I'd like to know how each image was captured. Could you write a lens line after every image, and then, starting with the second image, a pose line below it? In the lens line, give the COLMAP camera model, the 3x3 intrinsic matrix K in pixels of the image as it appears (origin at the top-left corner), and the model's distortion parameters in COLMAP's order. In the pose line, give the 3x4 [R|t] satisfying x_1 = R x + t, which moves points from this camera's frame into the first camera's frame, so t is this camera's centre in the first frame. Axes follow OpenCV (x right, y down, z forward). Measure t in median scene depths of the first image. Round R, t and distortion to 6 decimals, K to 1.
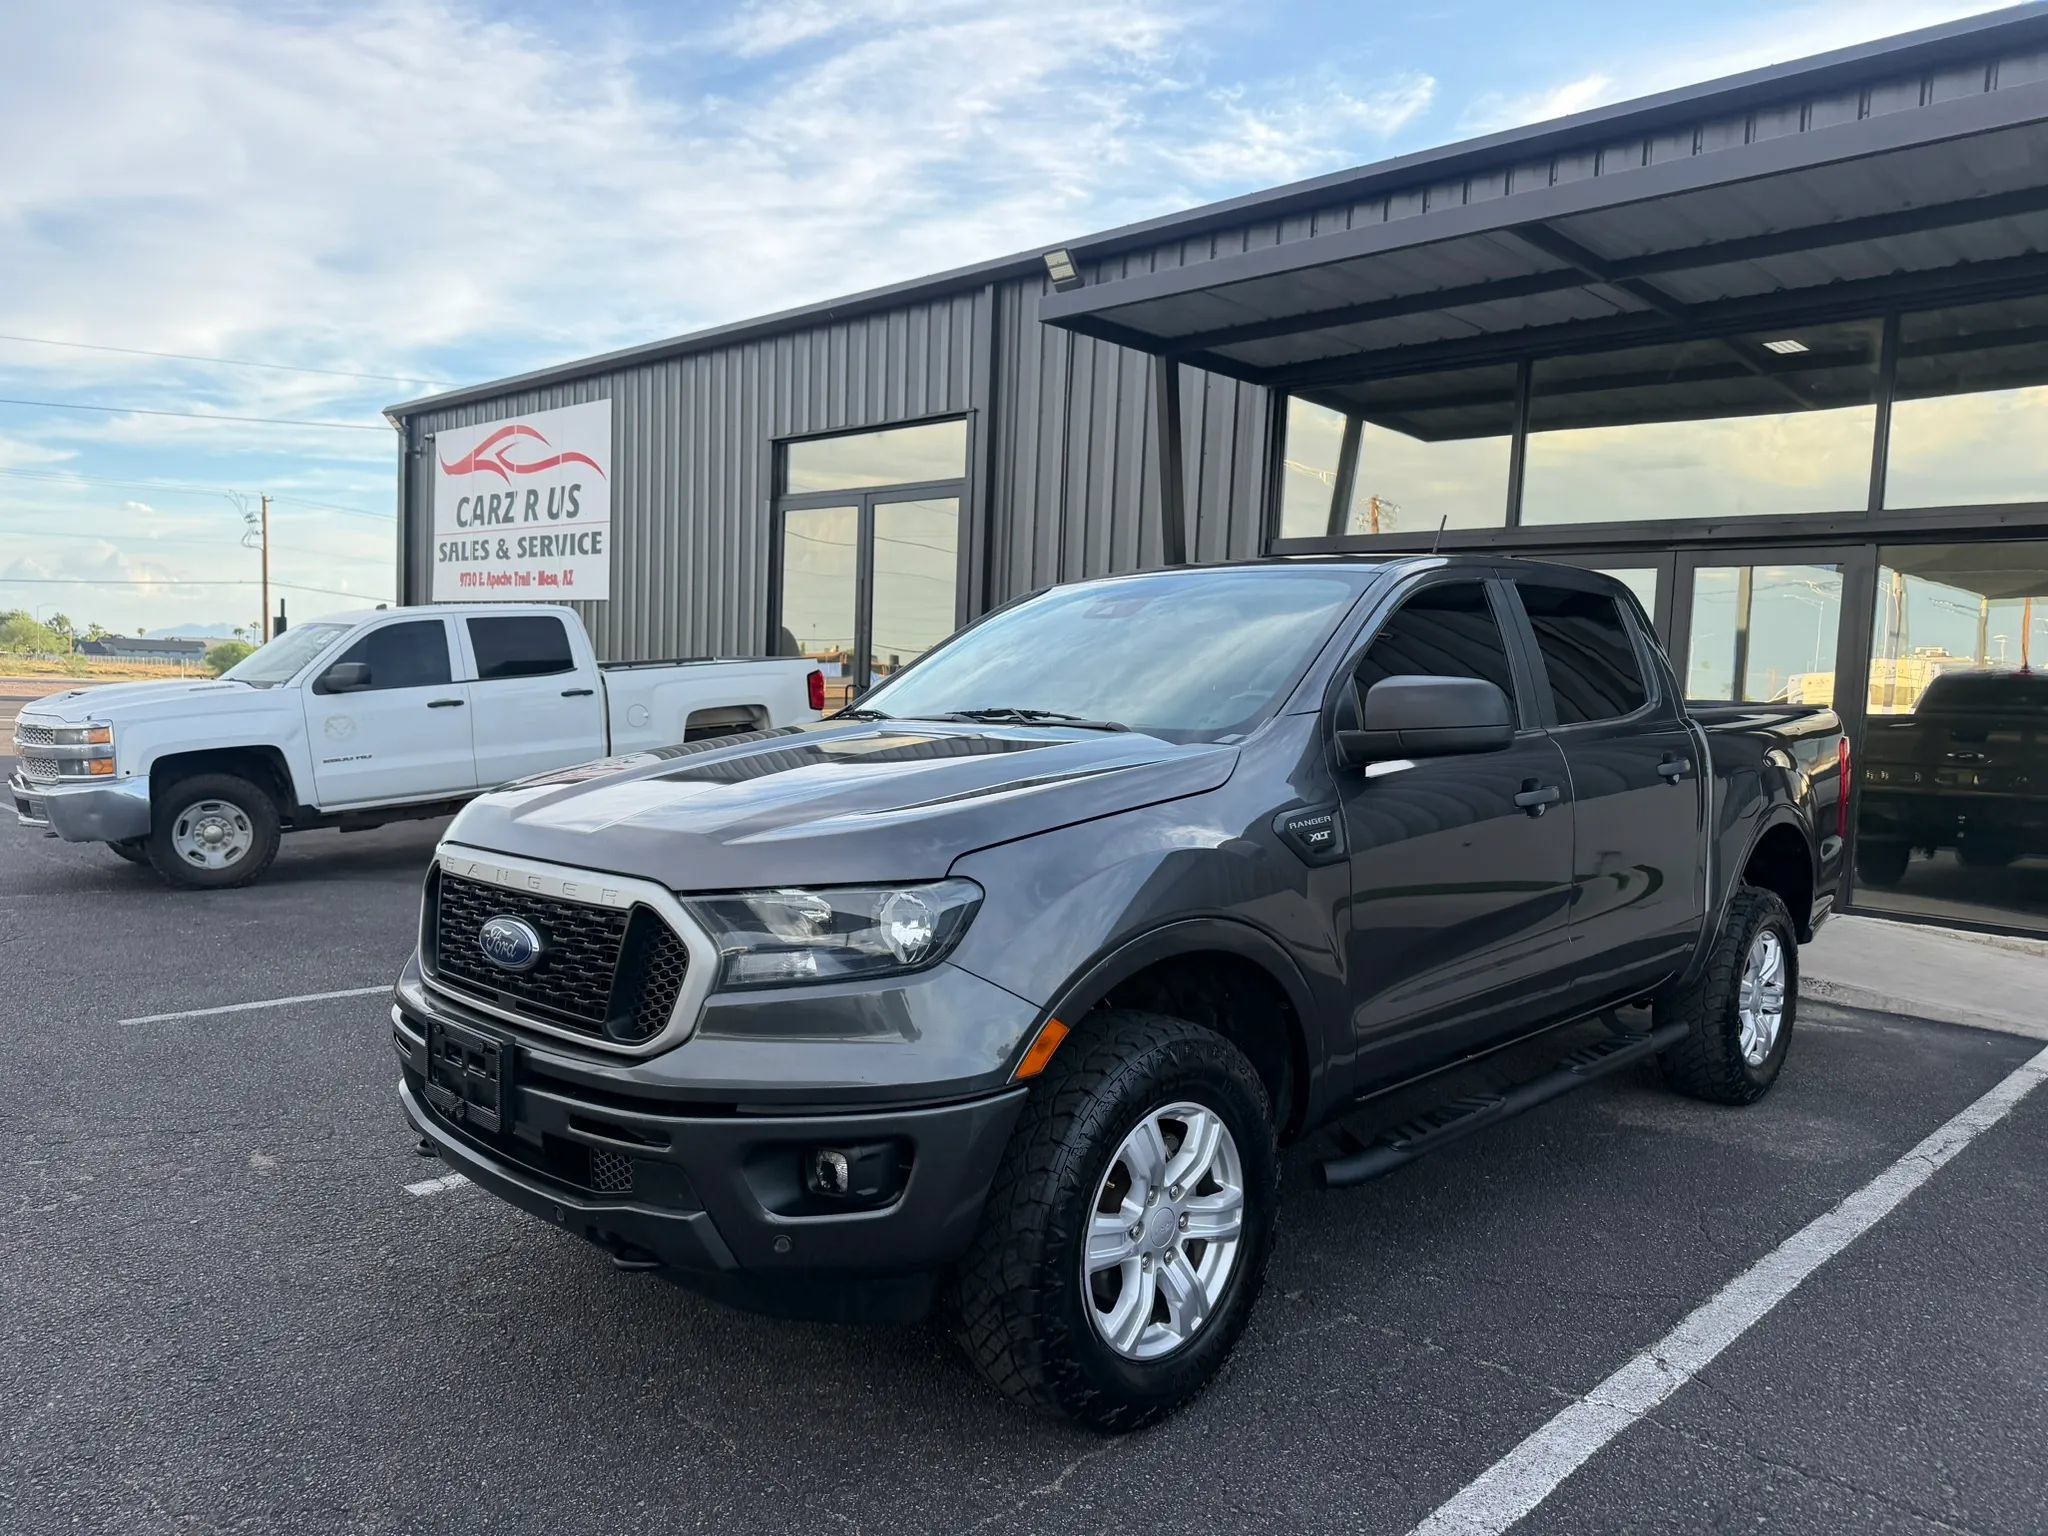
lens RADIAL K [[1434.2, 0, 1034.3], [0, 1434.2, 774.8], [0, 0, 1]] dist [0.047224, -0.069301]
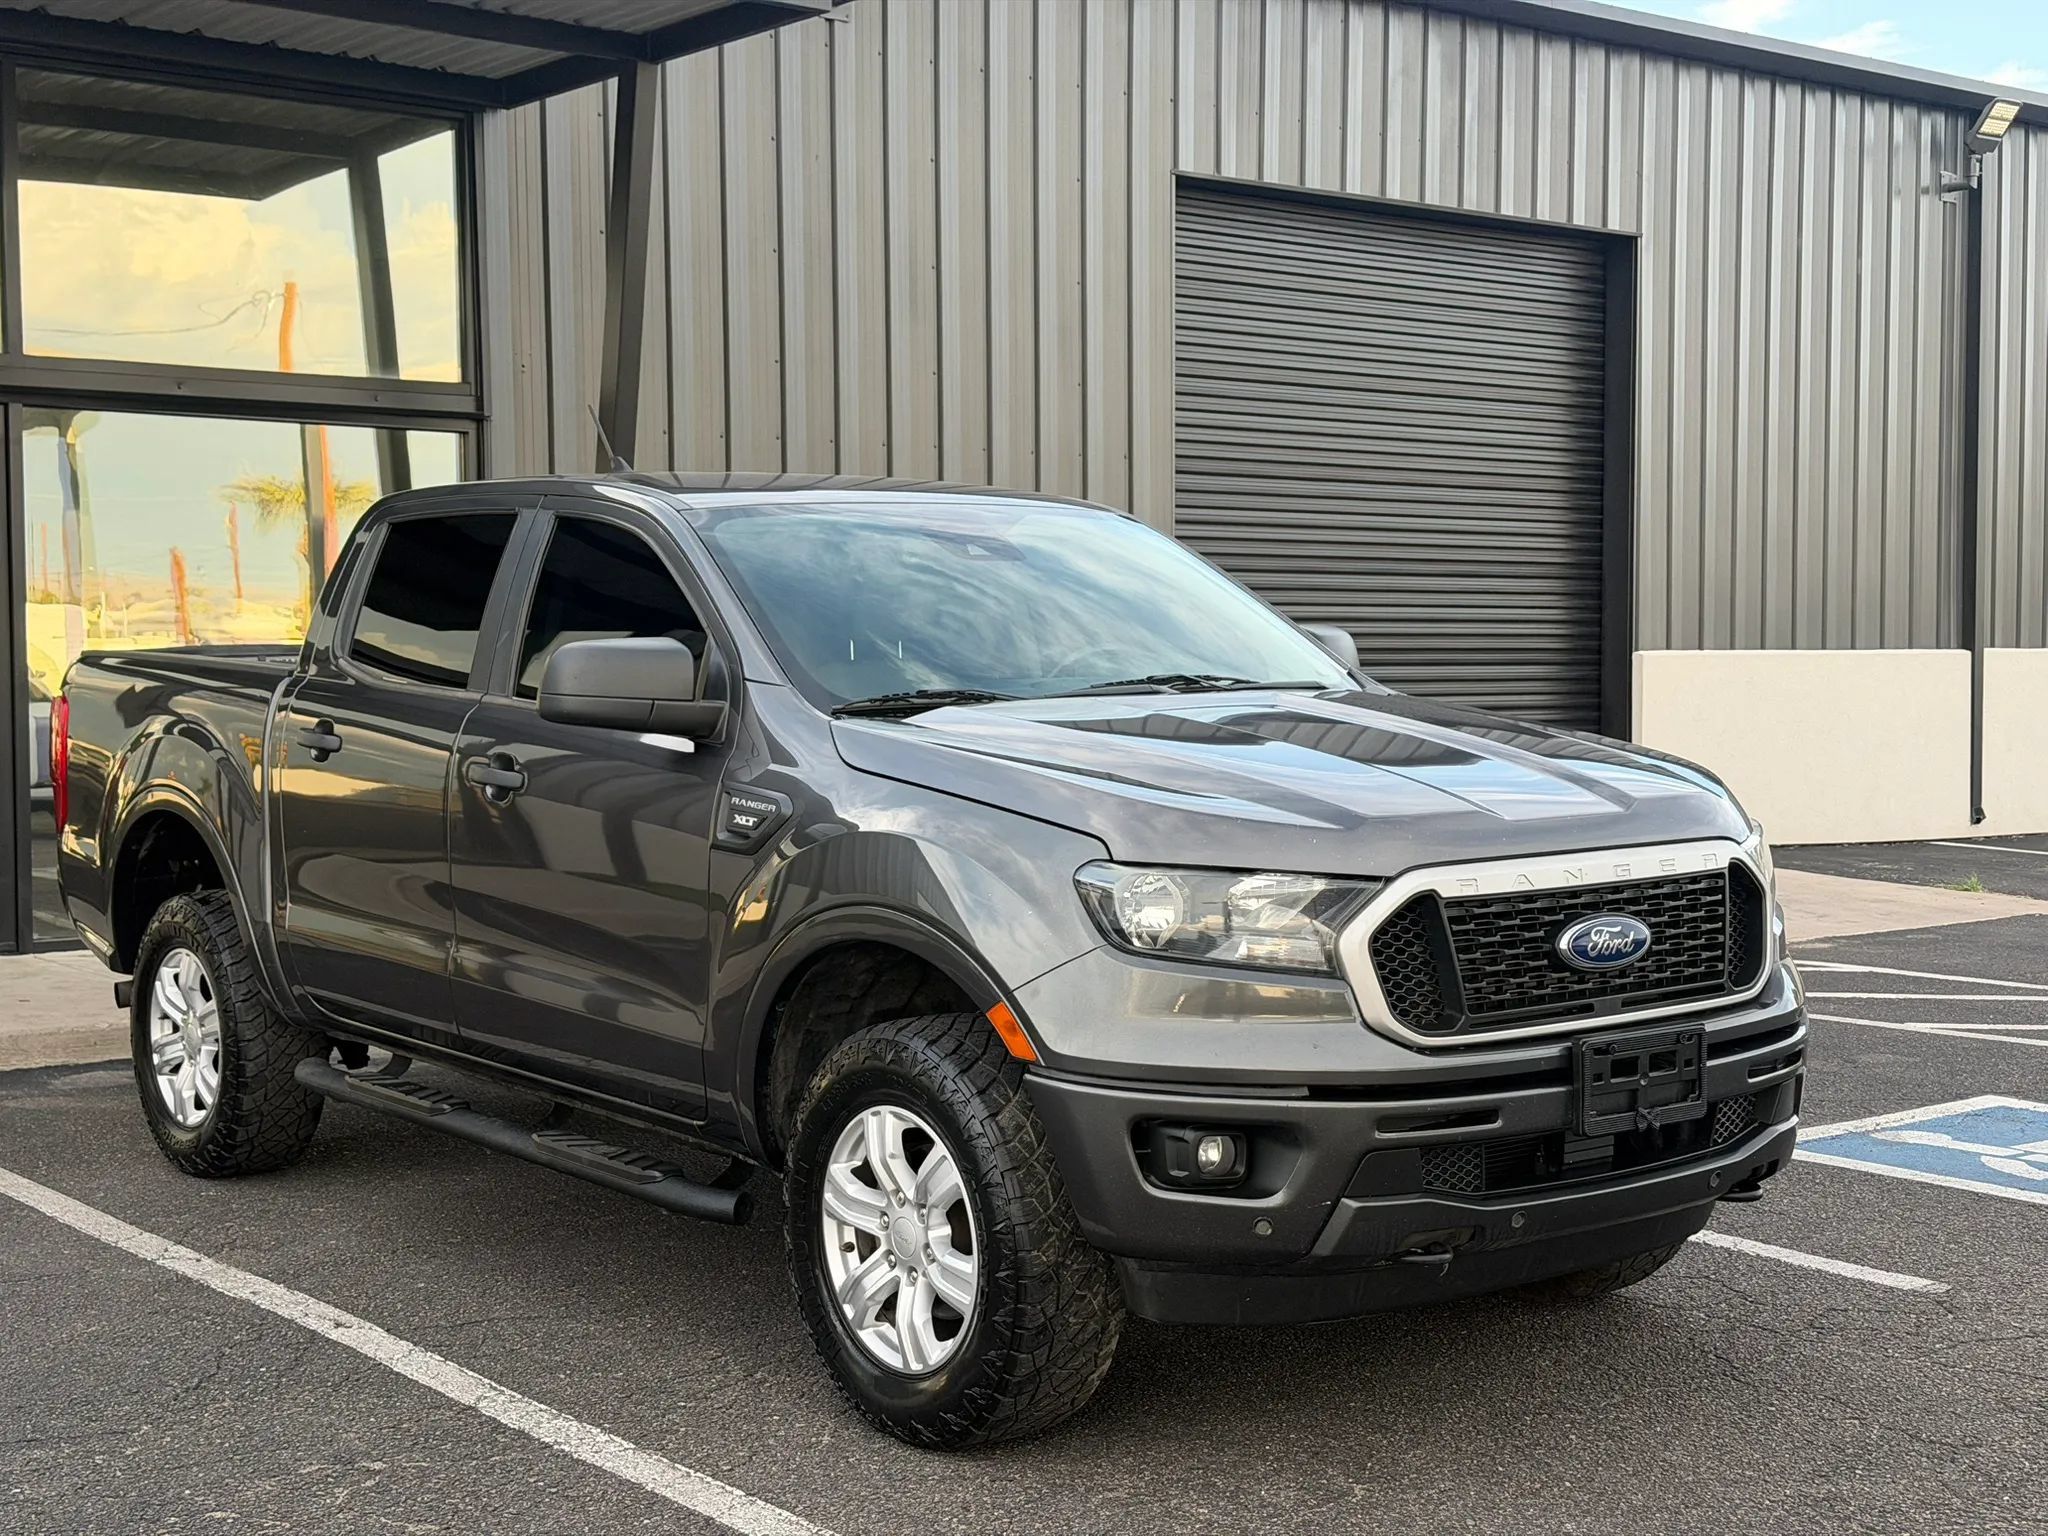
lens RADIAL K [[2843.0, 0, 1034.2], [0, 2843.0, 777.3], [0, 0, 1]] dist [0.124747, 0.000000]
pose [[0.128040, -0.076588, 0.988807, -1.468281], [0.069225, 0.995272, 0.068125, -0.091623], [-0.989350, 0.059728, 0.132737, 0.740893]]
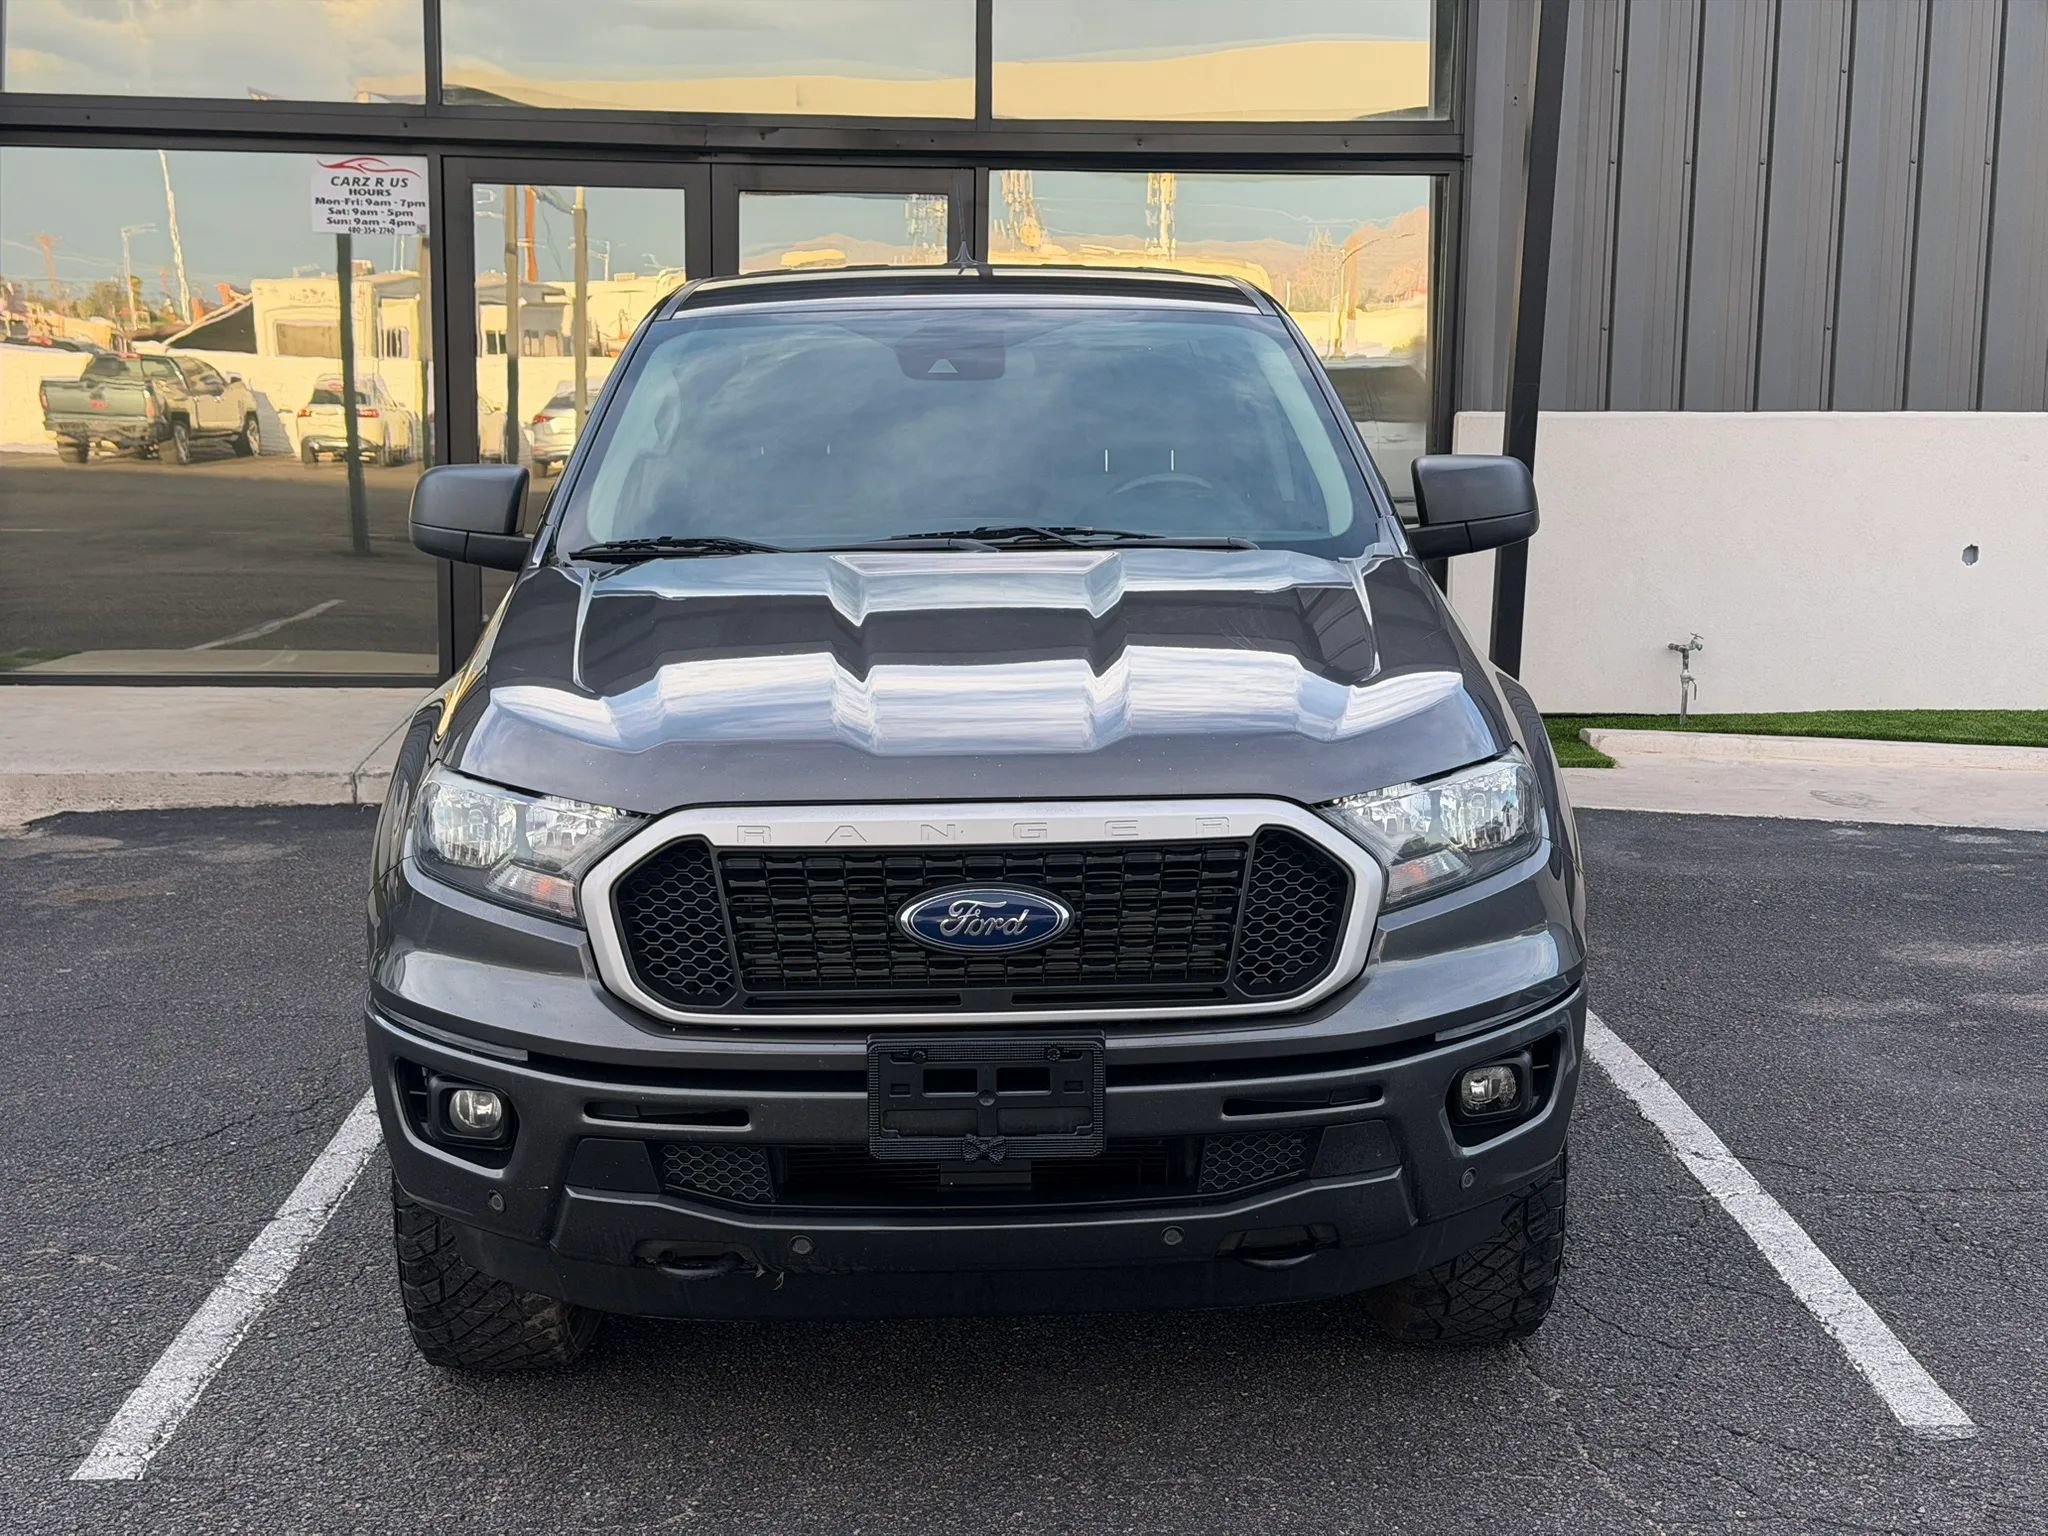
lens RADIAL K [[2843.0, 0, 1043.9], [0, 2843.0, 766.9], [0, 0, 1]] dist [0.124747, 0.000000]
pose [[0.687393, -0.133034, 0.713998, -0.900426], [0.059692, 0.990104, 0.127011, -0.092384], [-0.723829, -0.044686, 0.688531, -0.000388]]
